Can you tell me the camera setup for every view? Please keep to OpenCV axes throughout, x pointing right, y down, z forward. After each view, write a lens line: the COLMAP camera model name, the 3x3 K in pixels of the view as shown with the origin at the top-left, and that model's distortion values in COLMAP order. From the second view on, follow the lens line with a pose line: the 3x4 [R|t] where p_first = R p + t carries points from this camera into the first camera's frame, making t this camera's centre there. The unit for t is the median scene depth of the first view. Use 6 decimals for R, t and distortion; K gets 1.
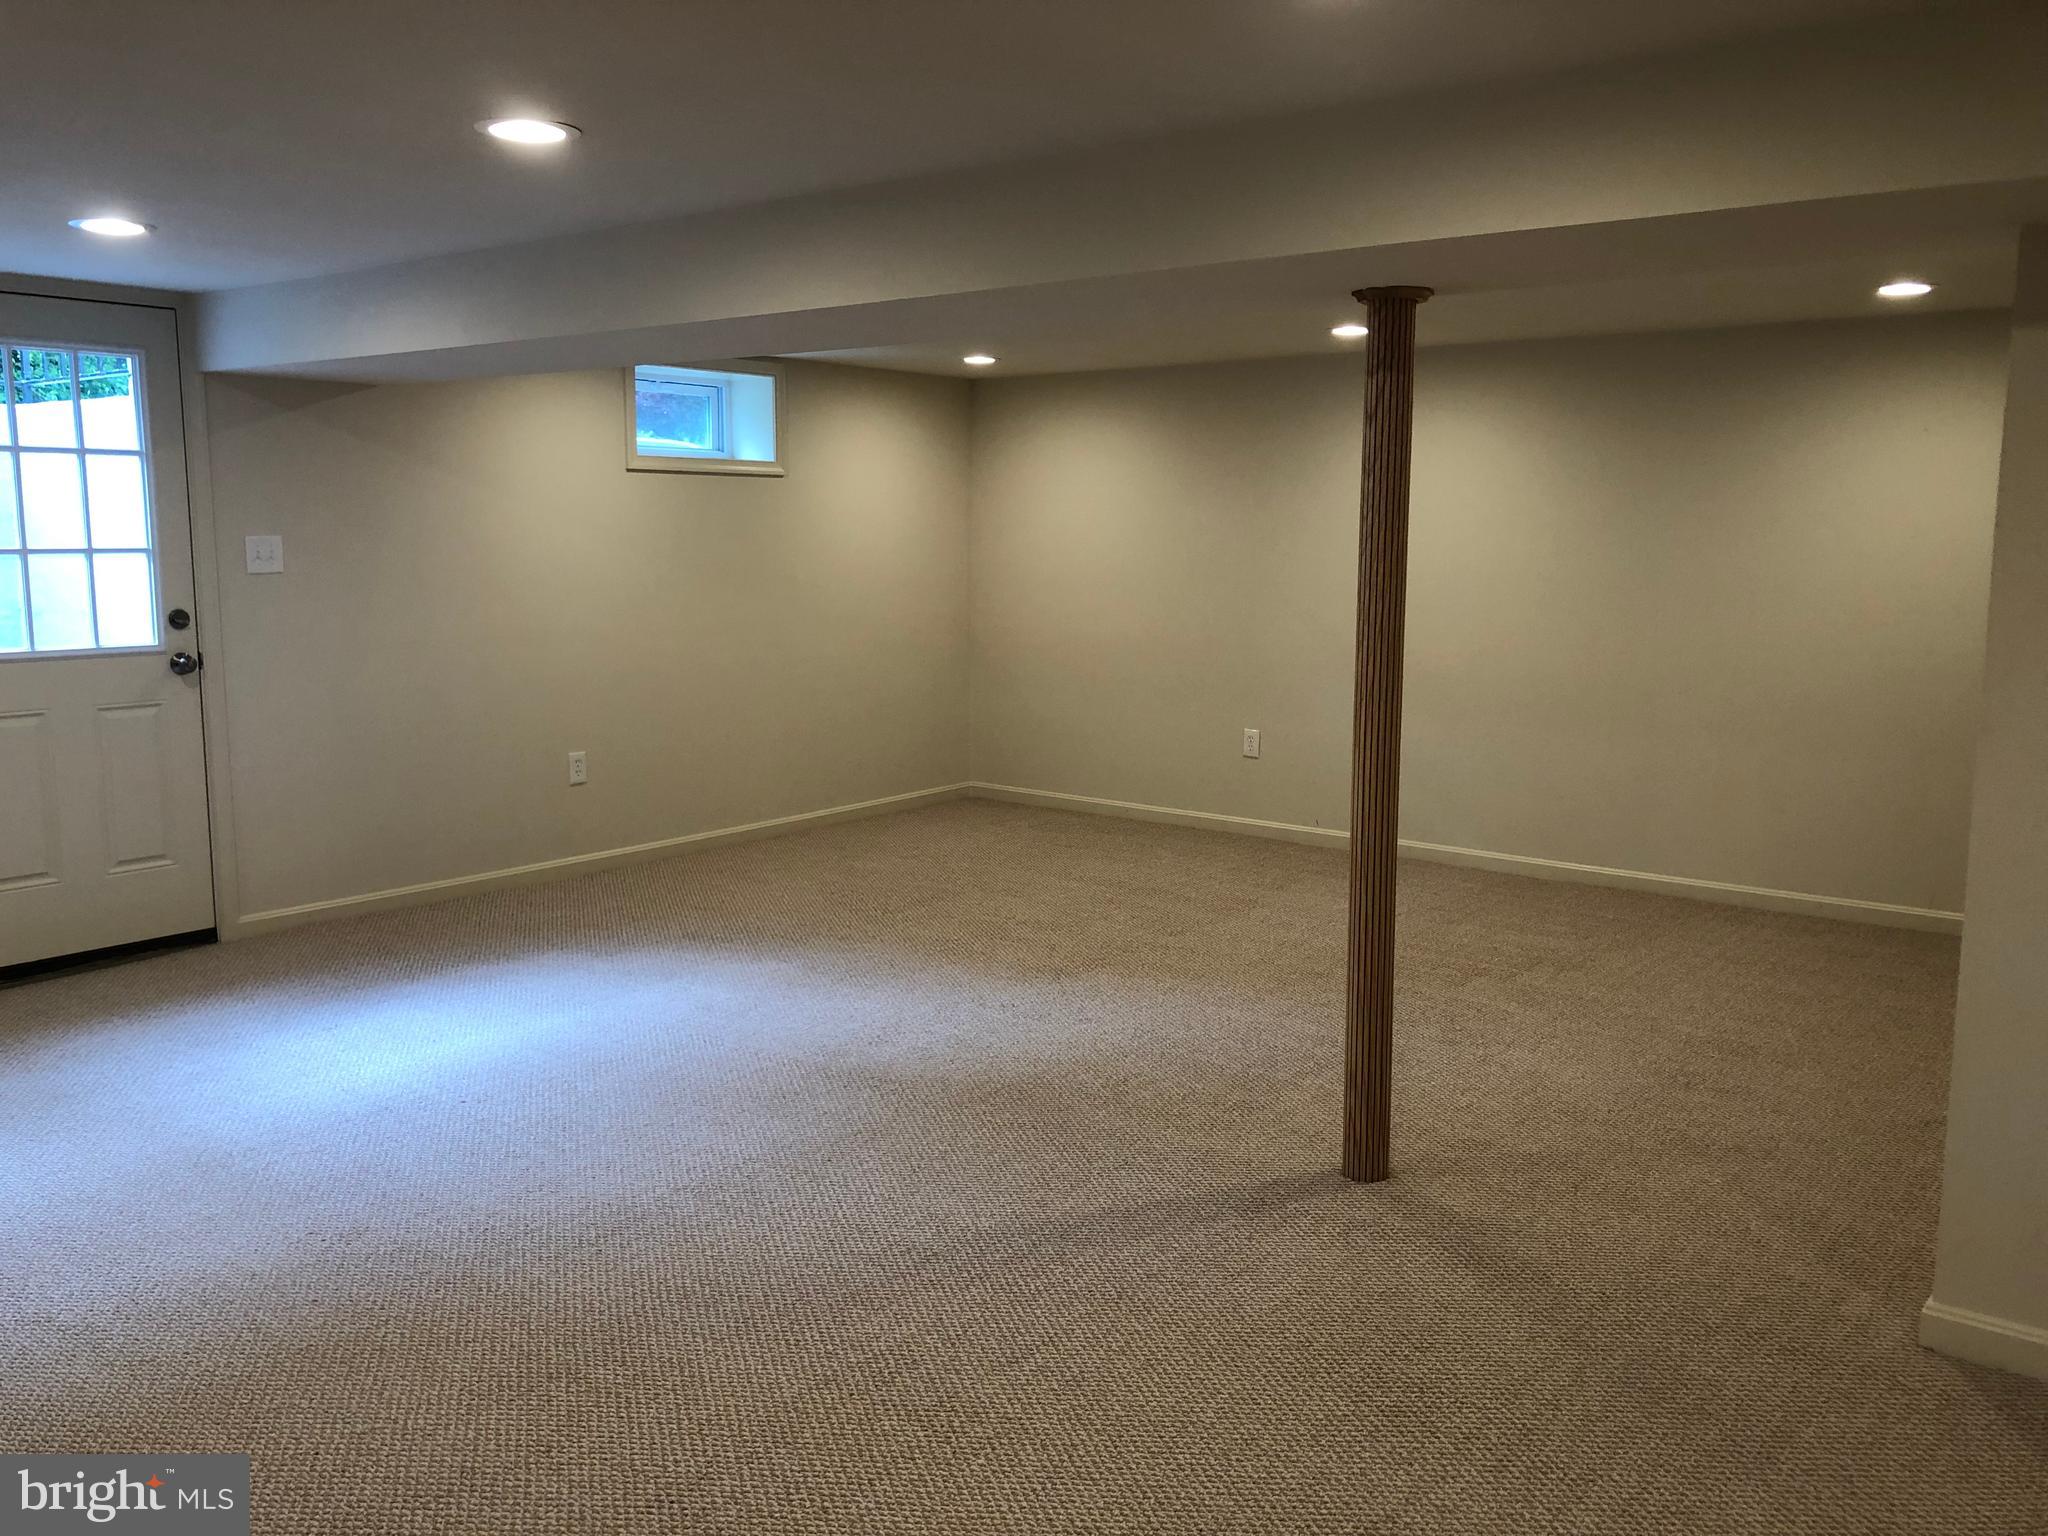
lens RADIAL K [[1690.8, 0, 1006.3], [0, 1690.8, 753.8], [0, 0, 1]] dist [0.018742, -0.024637]
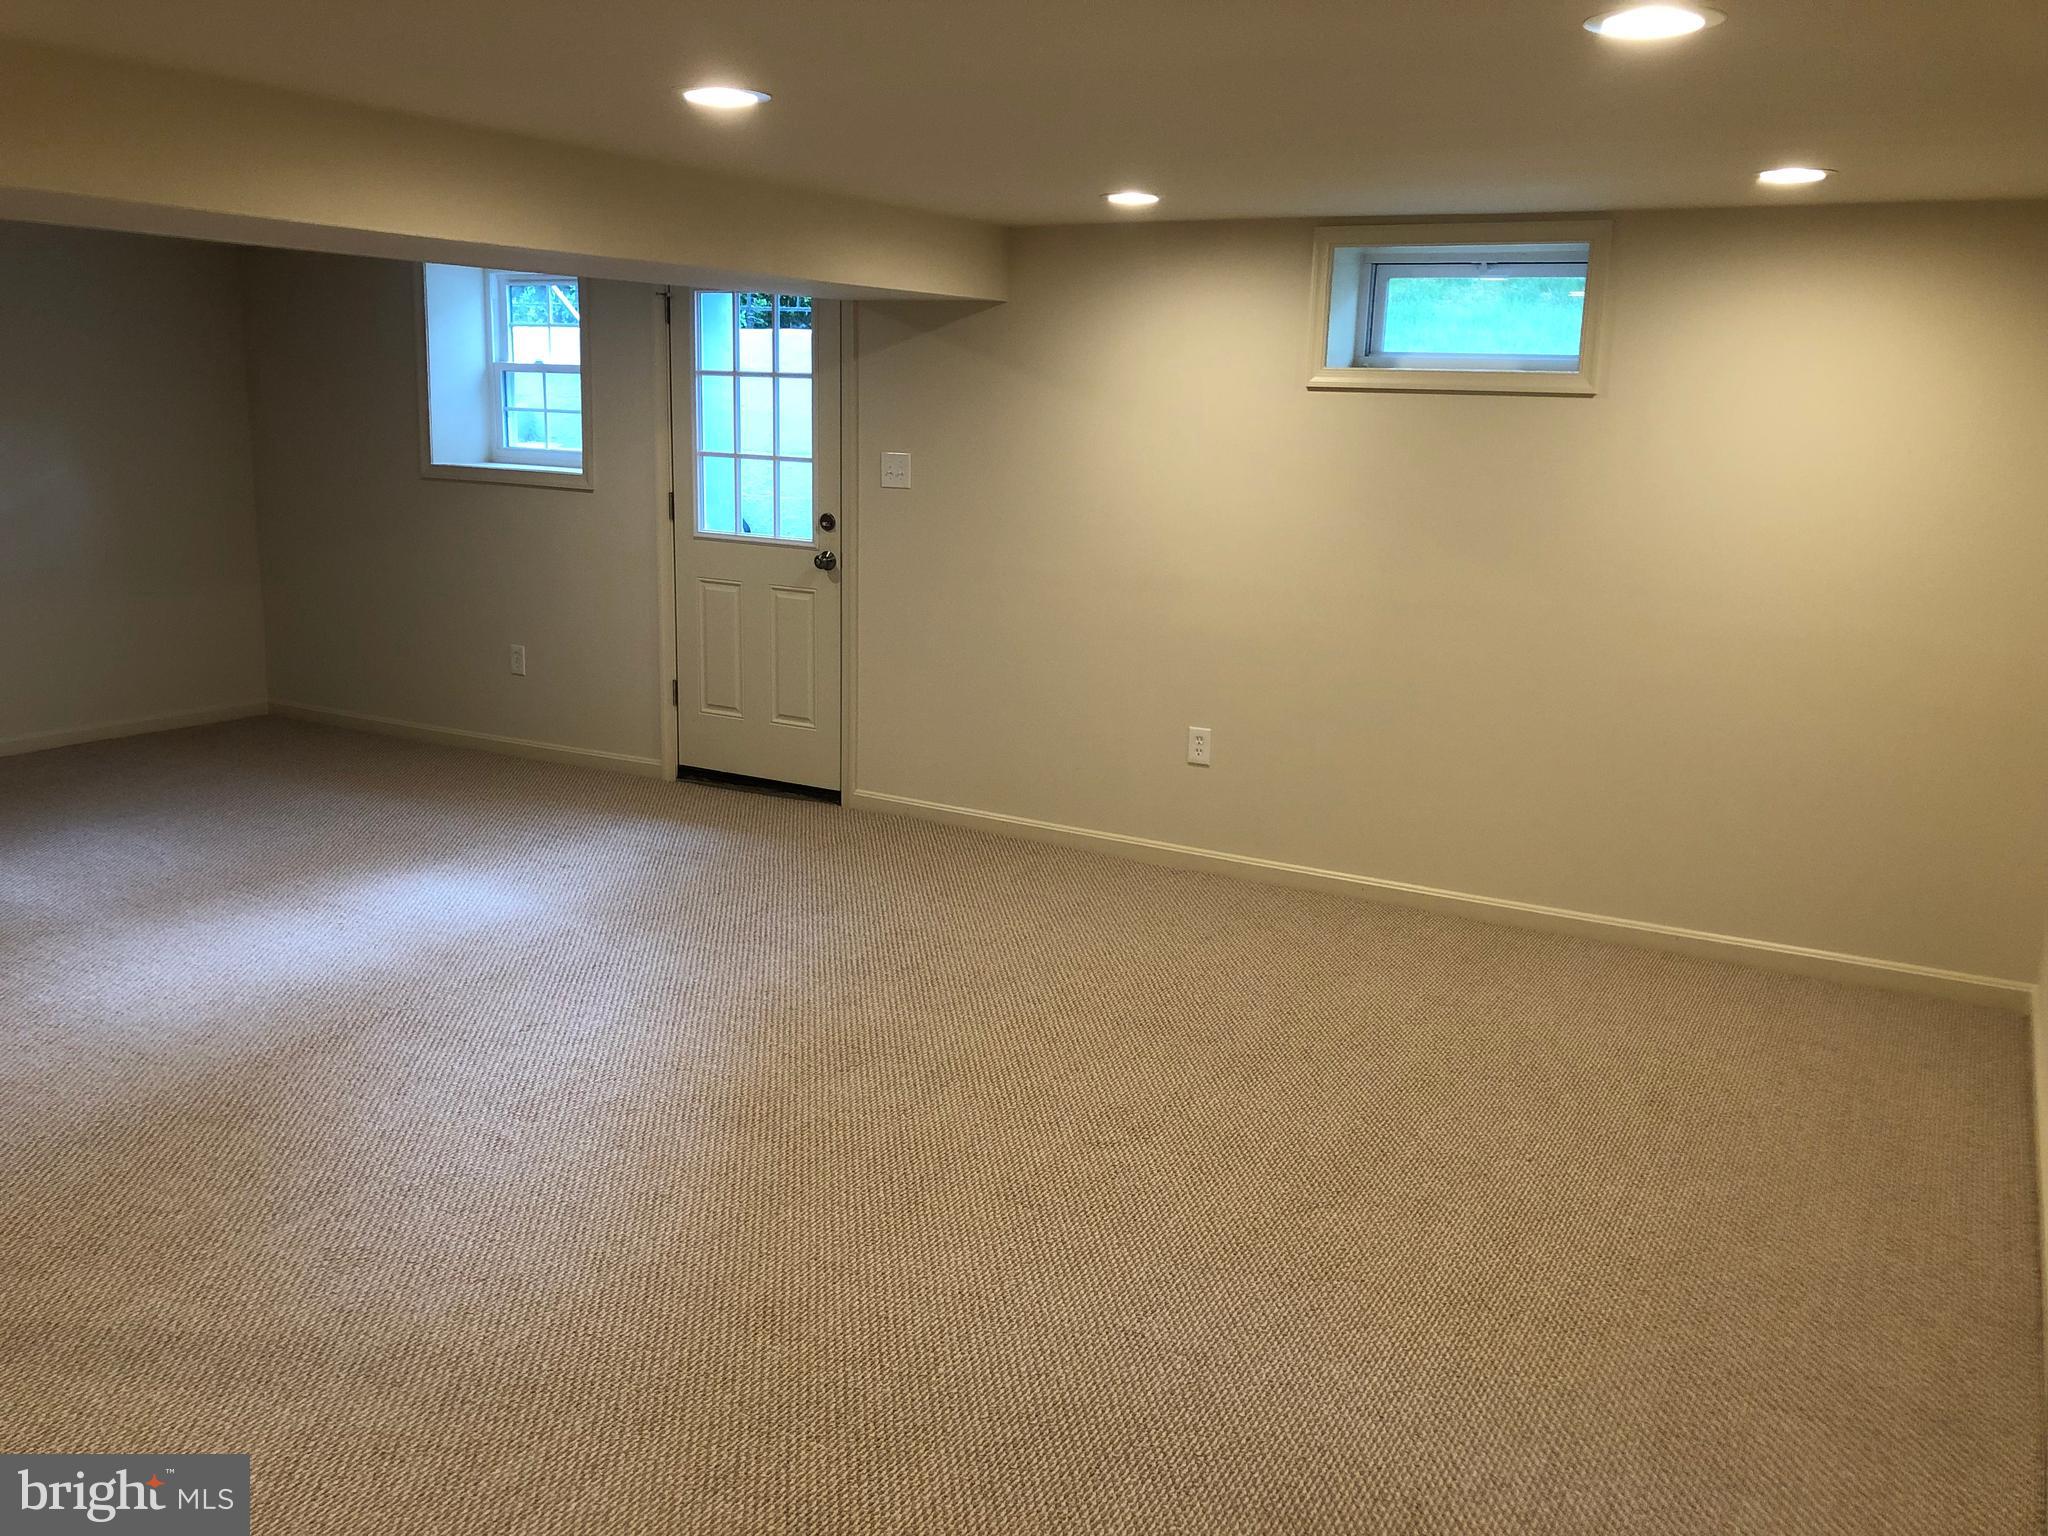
lens RADIAL K [[1690.8, 0, 1038.1], [0, 1690.8, 763.1], [0, 0, 1]] dist [0.018742, -0.024637]
pose [[0.161352, 0.215326, -0.963120, 0.695582], [-0.161541, 0.968507, 0.189467, -0.165413], [0.973586, 0.125013, 0.191055, 0.964799]]
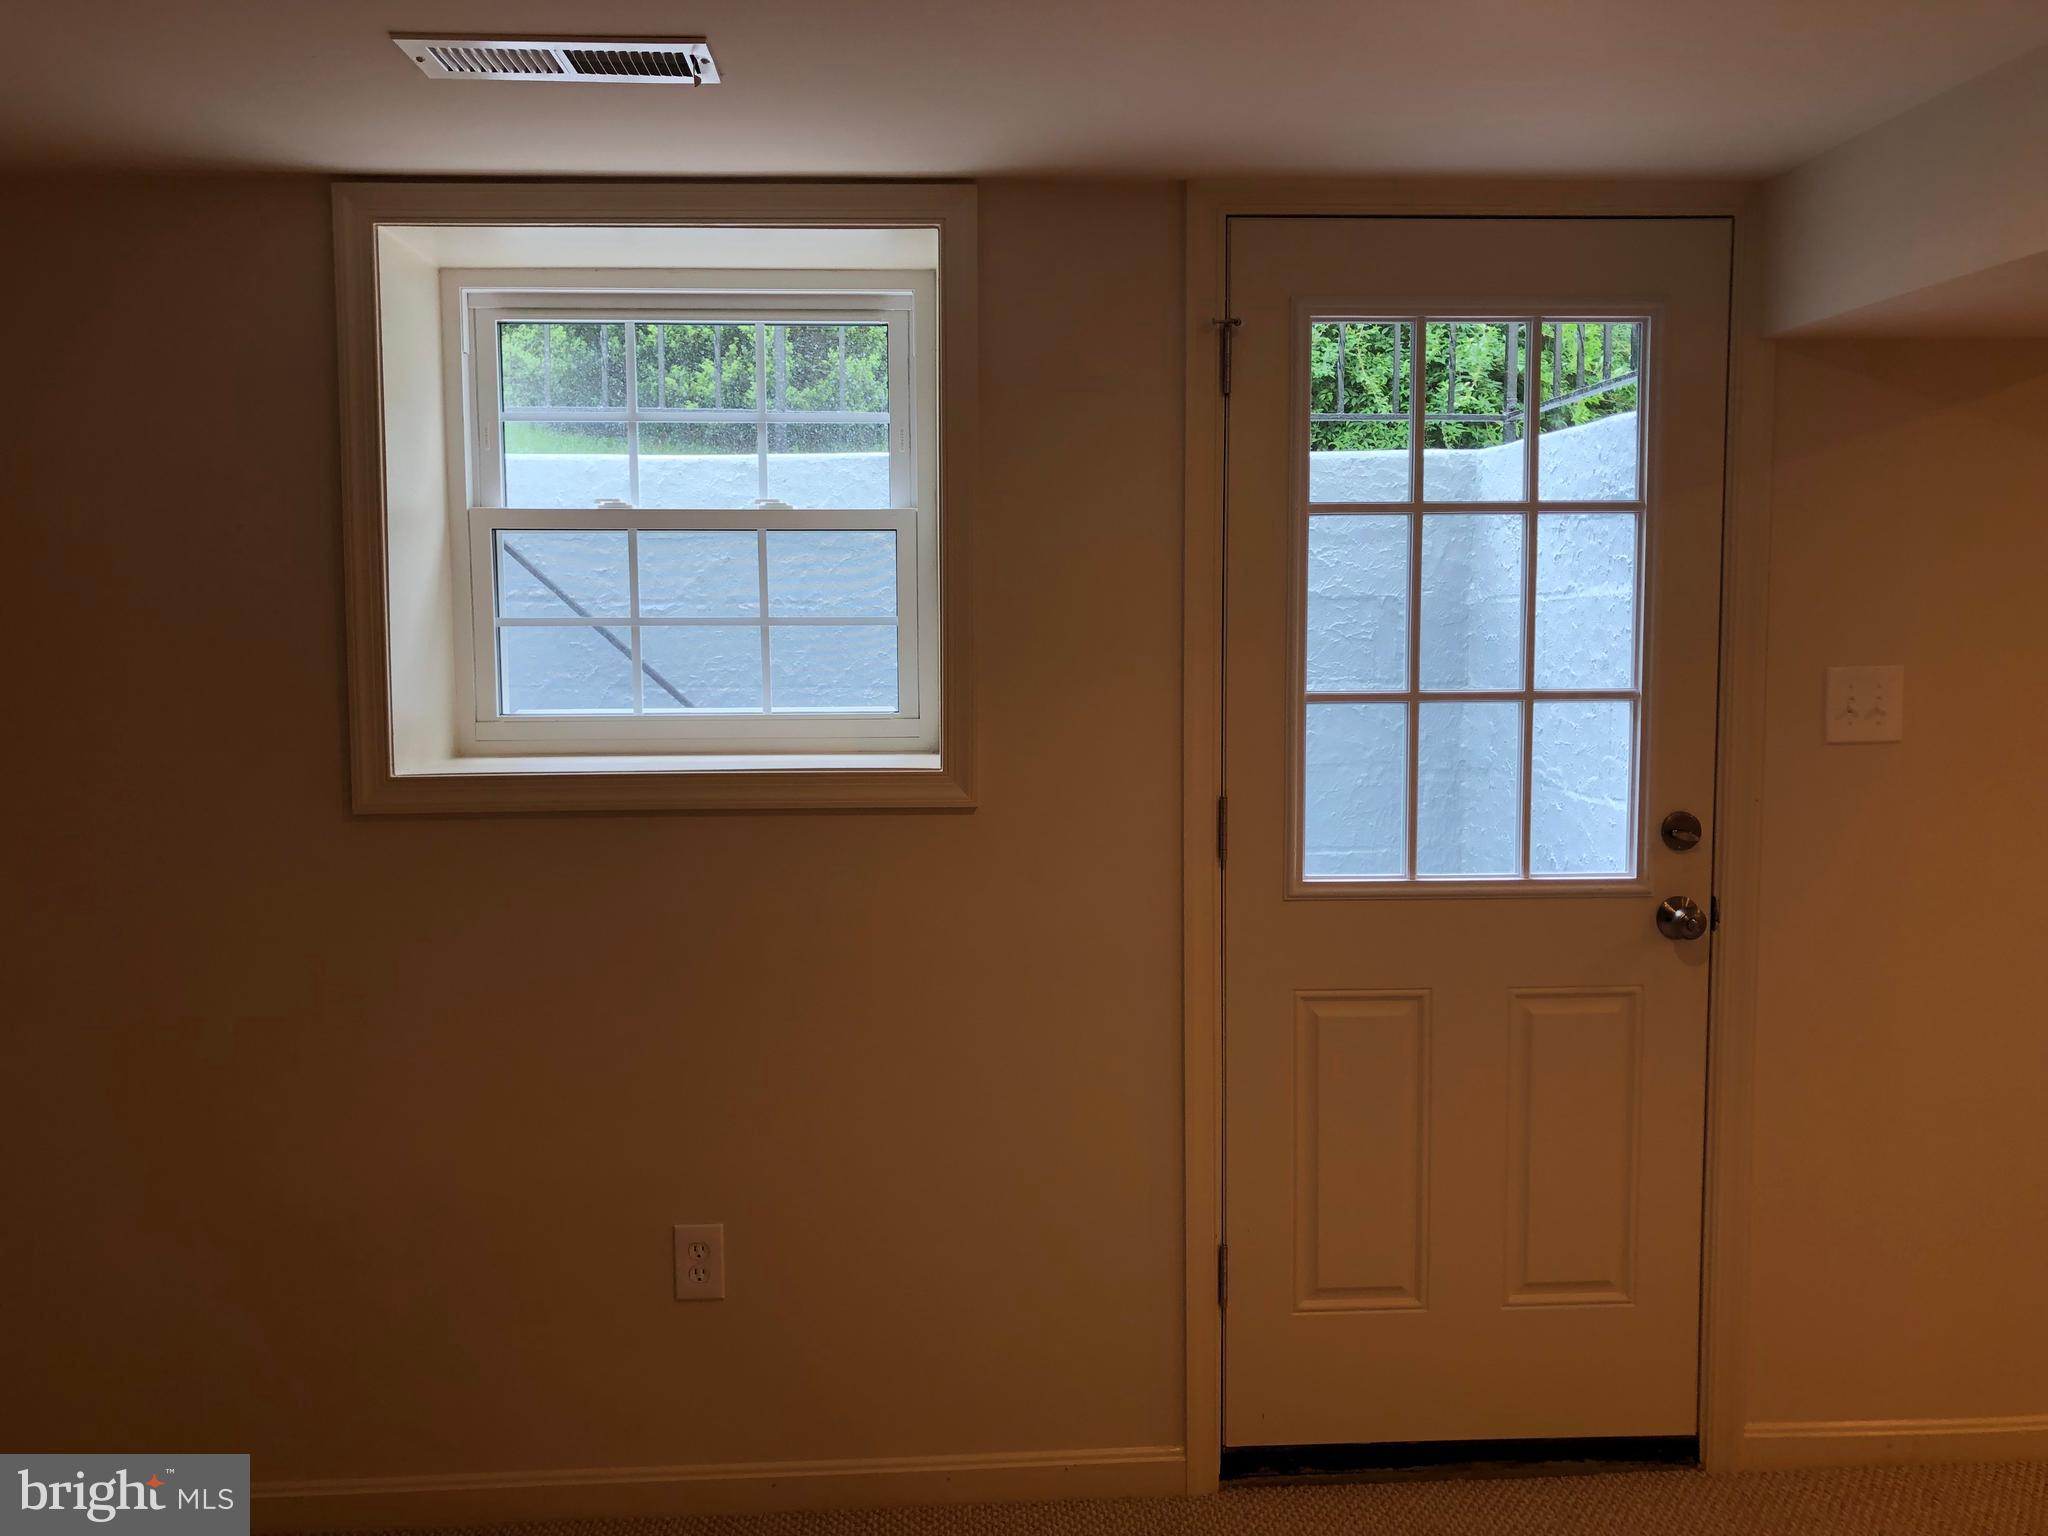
lens RADIAL K [[1690.8, 0, 1011.3], [0, 1690.8, 770.3], [0, 0, 1]] dist [0.018742, -0.024637]
pose [[0.658525, 0.057447, -0.750363, -0.247133], [-0.095553, 0.995395, -0.007652, -0.076392], [0.746468, 0.076739, 0.660981, 0.528356]]
